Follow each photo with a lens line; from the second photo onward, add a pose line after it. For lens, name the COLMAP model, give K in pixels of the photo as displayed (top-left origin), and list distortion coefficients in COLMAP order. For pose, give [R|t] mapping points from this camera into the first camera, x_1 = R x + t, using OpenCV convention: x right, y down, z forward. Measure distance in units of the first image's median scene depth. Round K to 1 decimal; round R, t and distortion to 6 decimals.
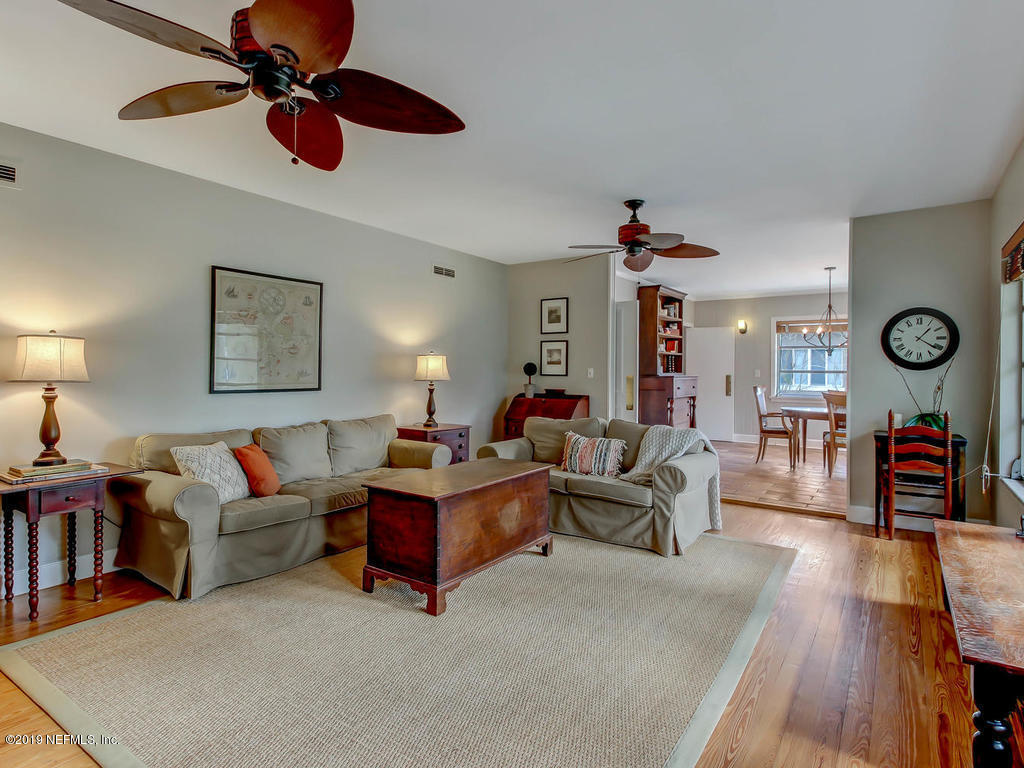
lens RADIAL K [[549.2, 0, 501.6], [0, 549.2, 365.4], [0, 0, 1]] dist [0.033686, -0.032784]
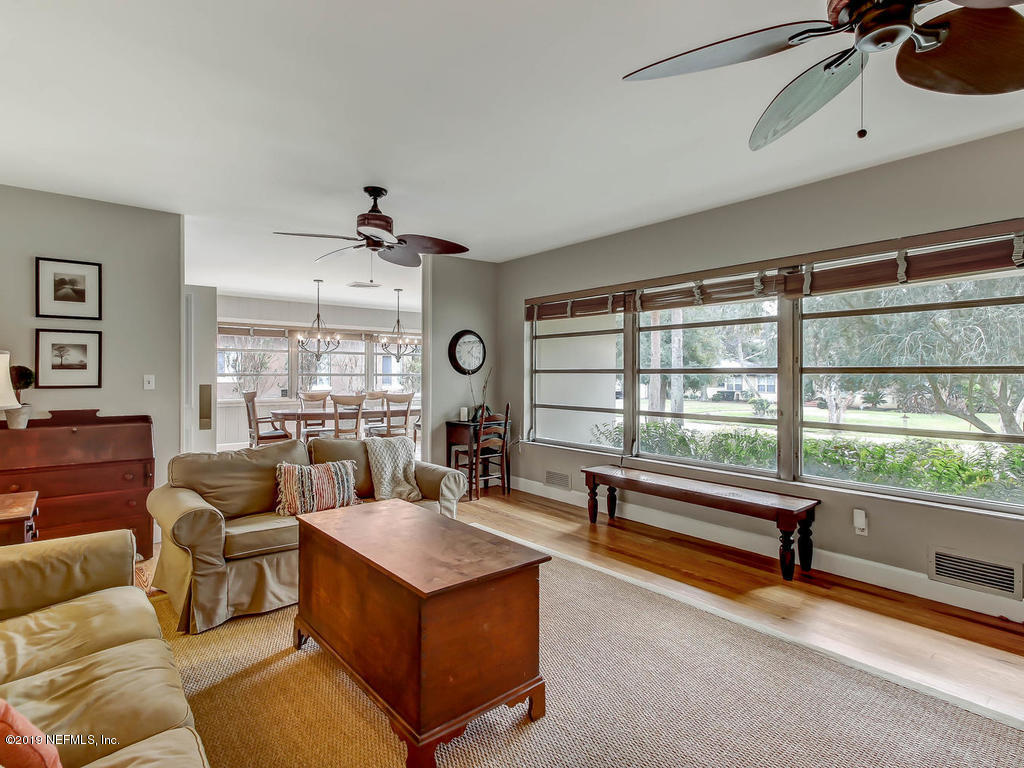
lens RADIAL K [[536.1, 0, 508.9], [0, 536.1, 372.7], [0, 0, 1]] dist [0.000726, -0.000261]
pose [[0.243440, -0.008803, 0.969876, -0.367128], [-0.007403, 0.999913, 0.010934, -0.008331], [-0.969888, -0.009842, 0.243354, 0.388872]]
